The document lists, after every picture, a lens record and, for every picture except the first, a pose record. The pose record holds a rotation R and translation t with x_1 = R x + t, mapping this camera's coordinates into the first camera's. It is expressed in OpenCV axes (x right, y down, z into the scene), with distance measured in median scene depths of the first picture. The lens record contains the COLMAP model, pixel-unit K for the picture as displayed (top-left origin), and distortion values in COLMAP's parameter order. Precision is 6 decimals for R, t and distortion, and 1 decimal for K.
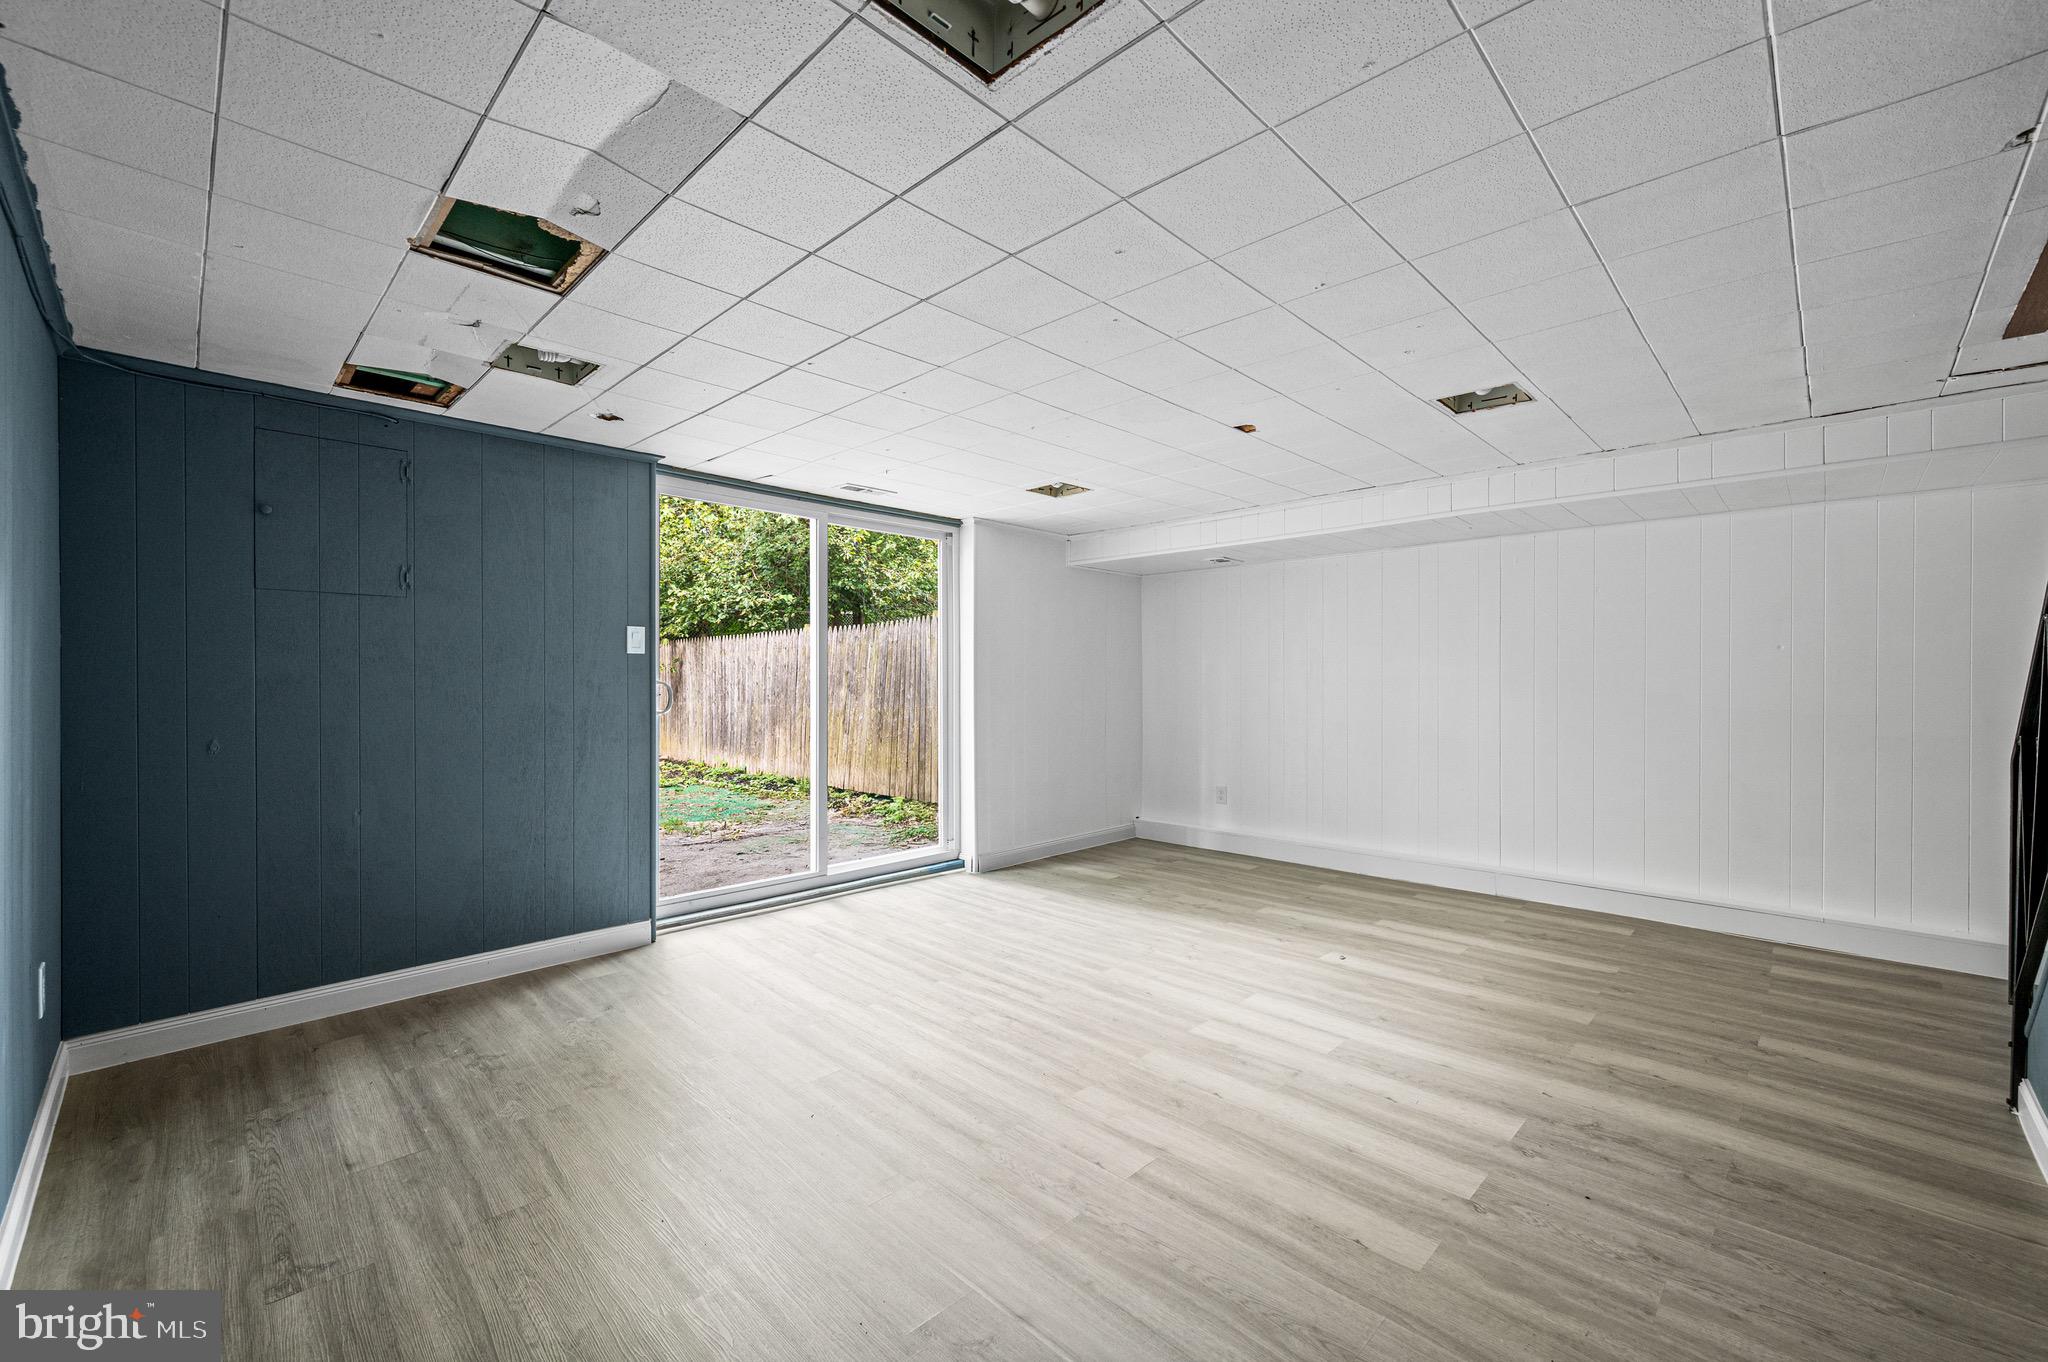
lens RADIAL K [[816.1, 0, 1031.3], [0, 816.1, 685.3], [0, 0, 1]] dist [-0.001044, -0.000118]
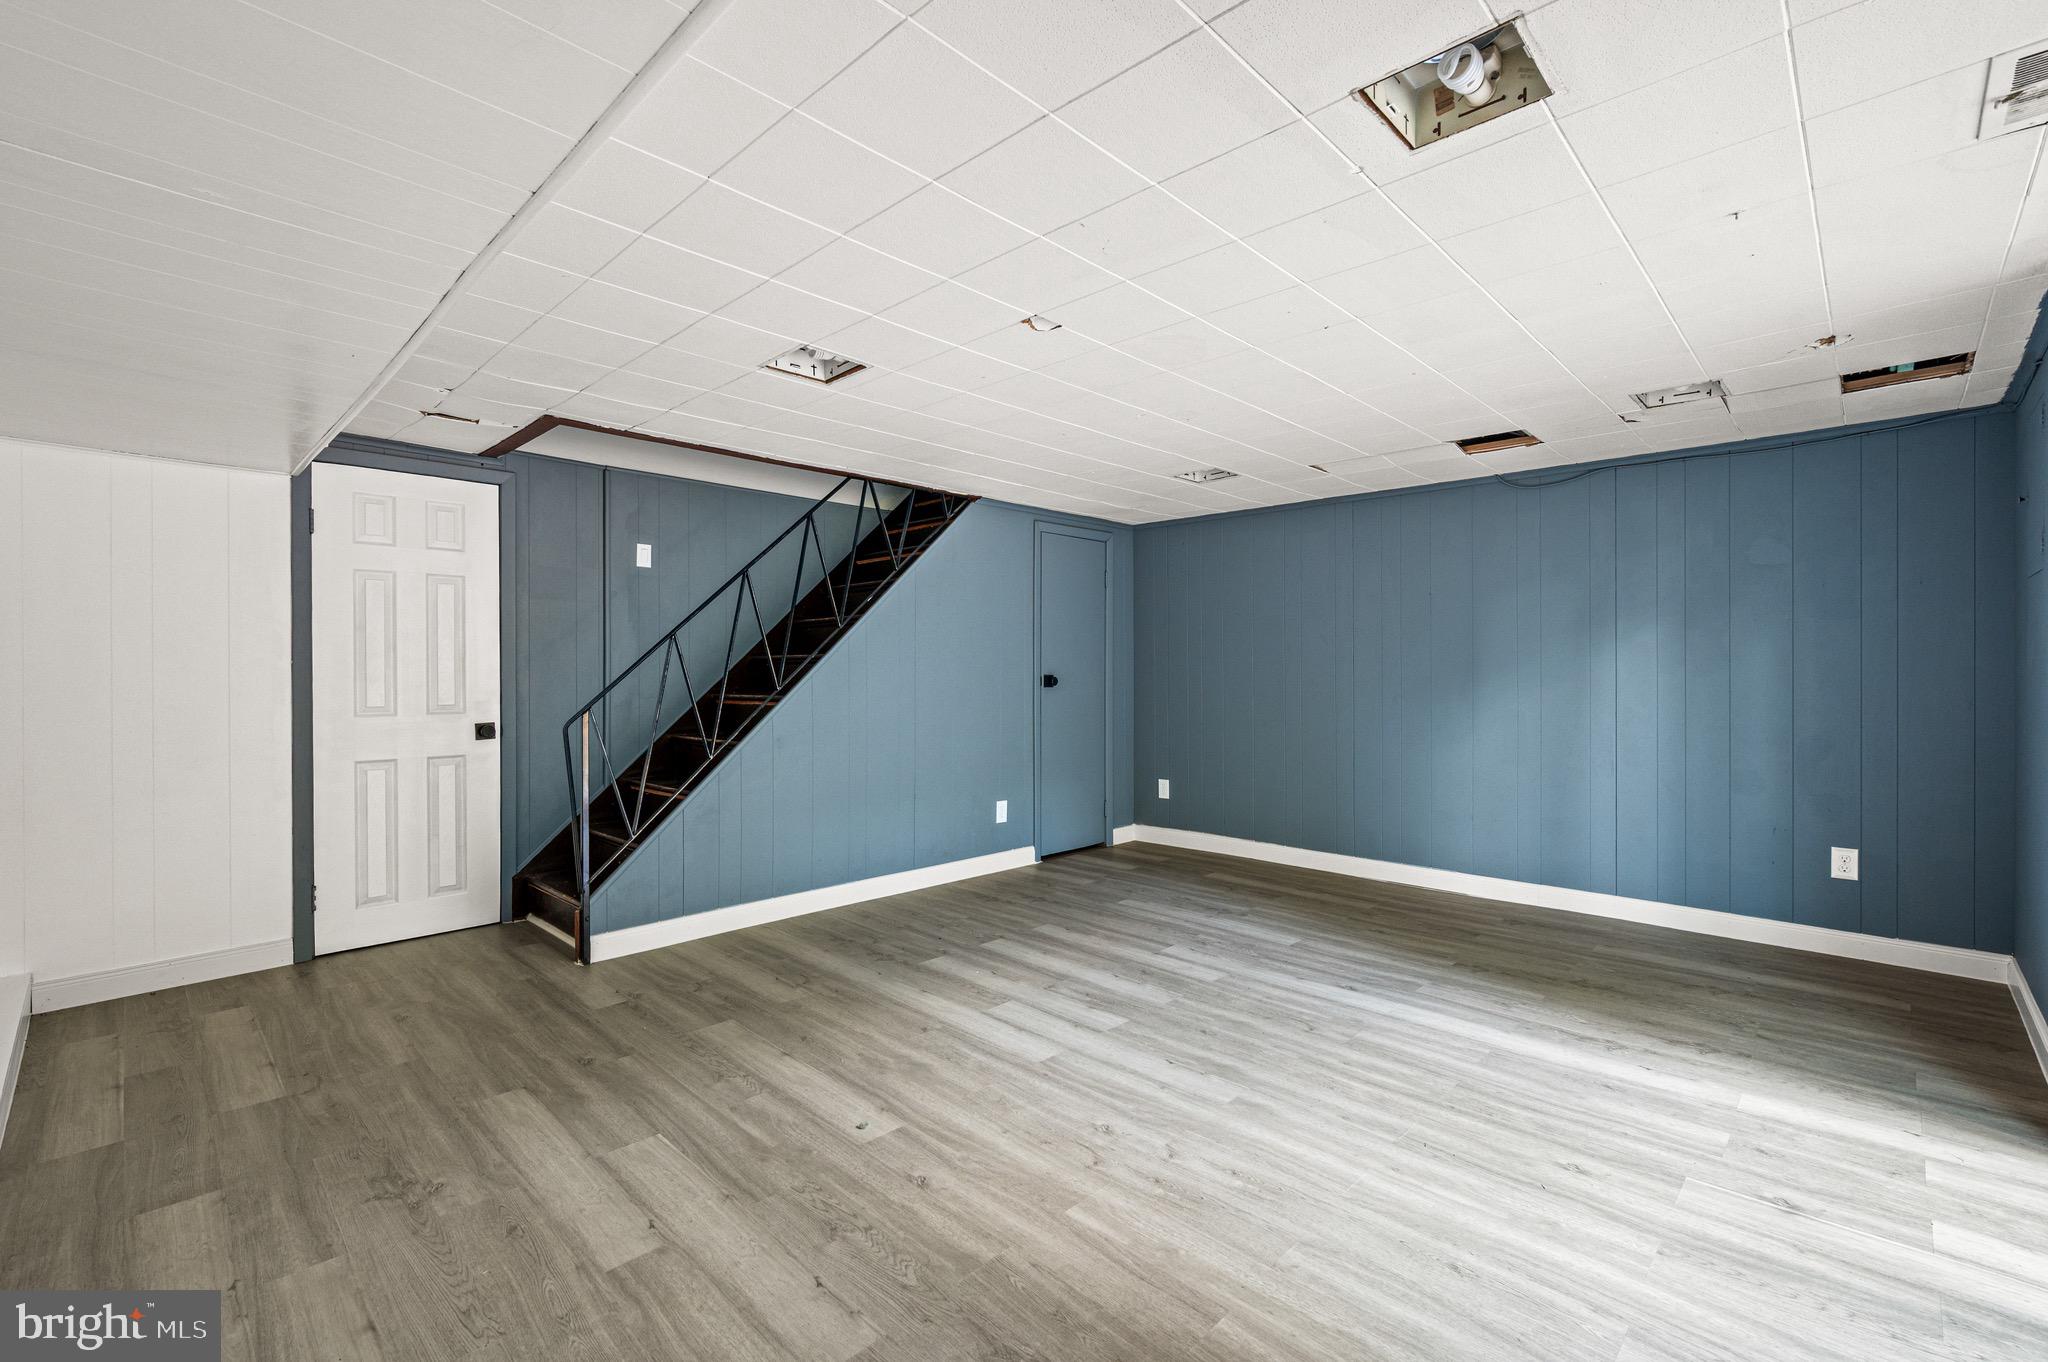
lens RADIAL K [[871.1, 0, 1021.4], [0, 871.1, 687.2], [0, 0, 1]] dist [-0.001542, -0.000769]
pose [[-0.999998, 0.001499, 0.000969, 0.308067], [0.001521, 0.999725, 0.023380, -0.018844], [-0.000933, 0.023381, -0.999726, 1.971251]]
